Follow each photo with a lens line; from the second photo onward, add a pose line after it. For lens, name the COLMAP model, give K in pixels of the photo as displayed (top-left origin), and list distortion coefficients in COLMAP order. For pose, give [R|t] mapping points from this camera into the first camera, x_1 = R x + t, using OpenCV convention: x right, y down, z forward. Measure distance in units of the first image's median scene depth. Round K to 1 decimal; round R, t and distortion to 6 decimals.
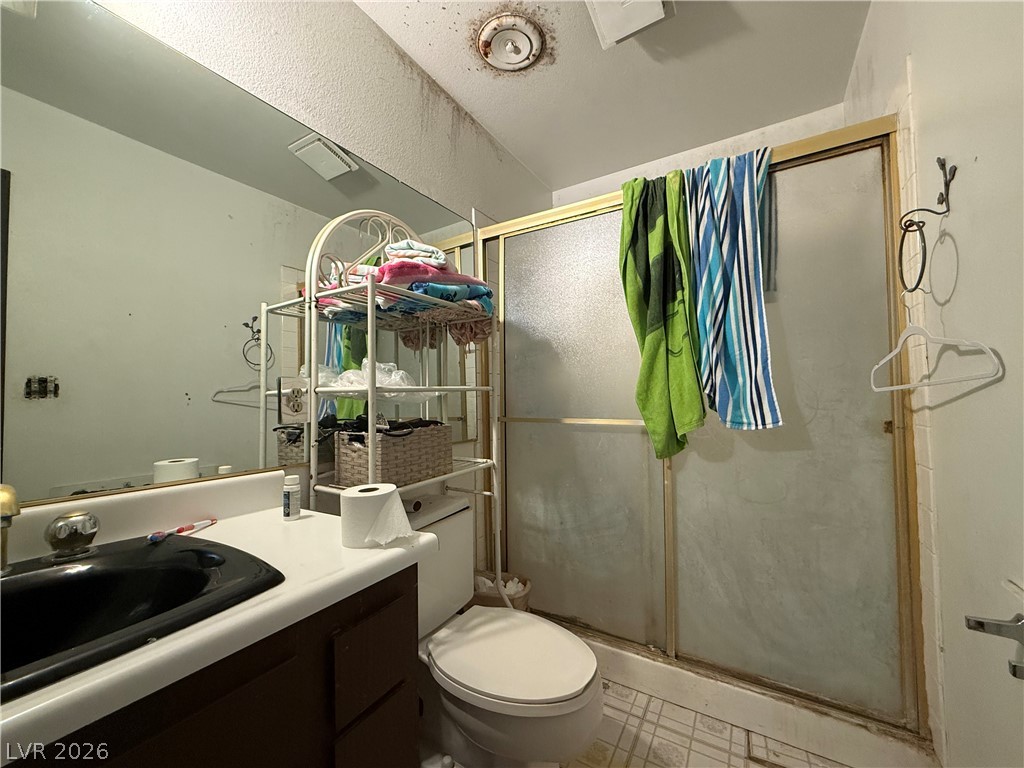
lens RADIAL K [[407.4, 0, 510.6], [0, 407.4, 387.8], [0, 0, 1]] dist [-0.001604, 0.000669]
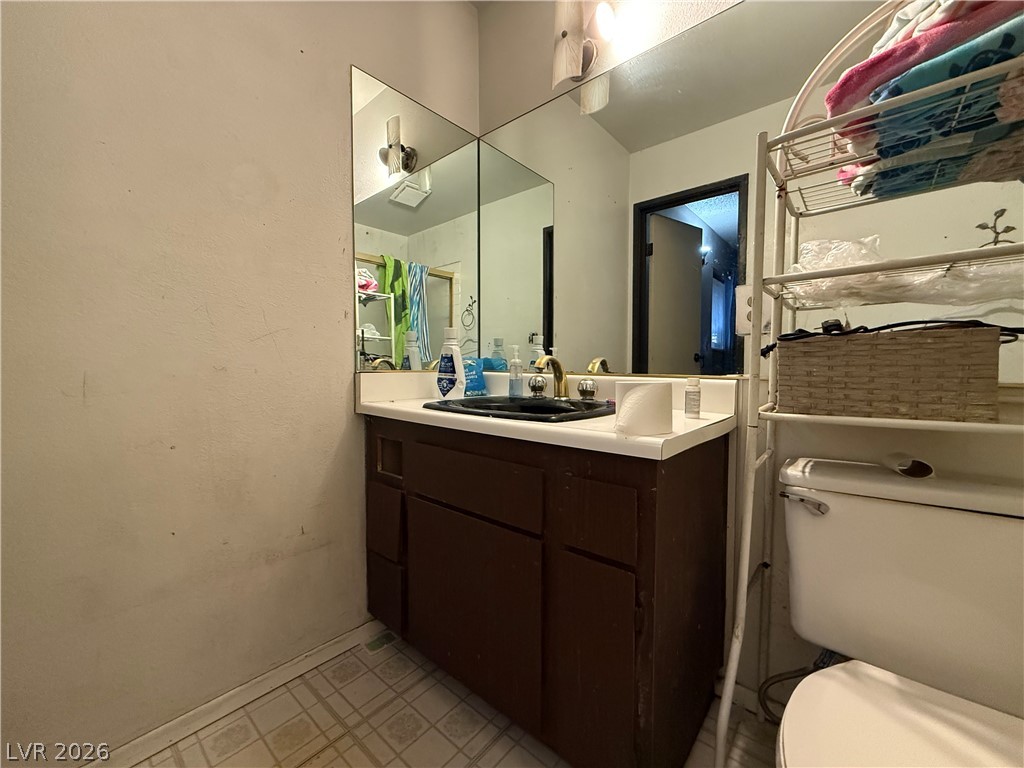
lens RADIAL K [[407.4, 0, 511.6], [0, 407.4, 382.8], [0, 0, 1]] dist [-0.001604, 0.000669]
pose [[-0.169272, 0.049913, -0.984305, 0.452783], [0.037954, 0.998306, 0.044096, 0.122434], [0.984838, -0.029894, -0.170880, 0.543794]]
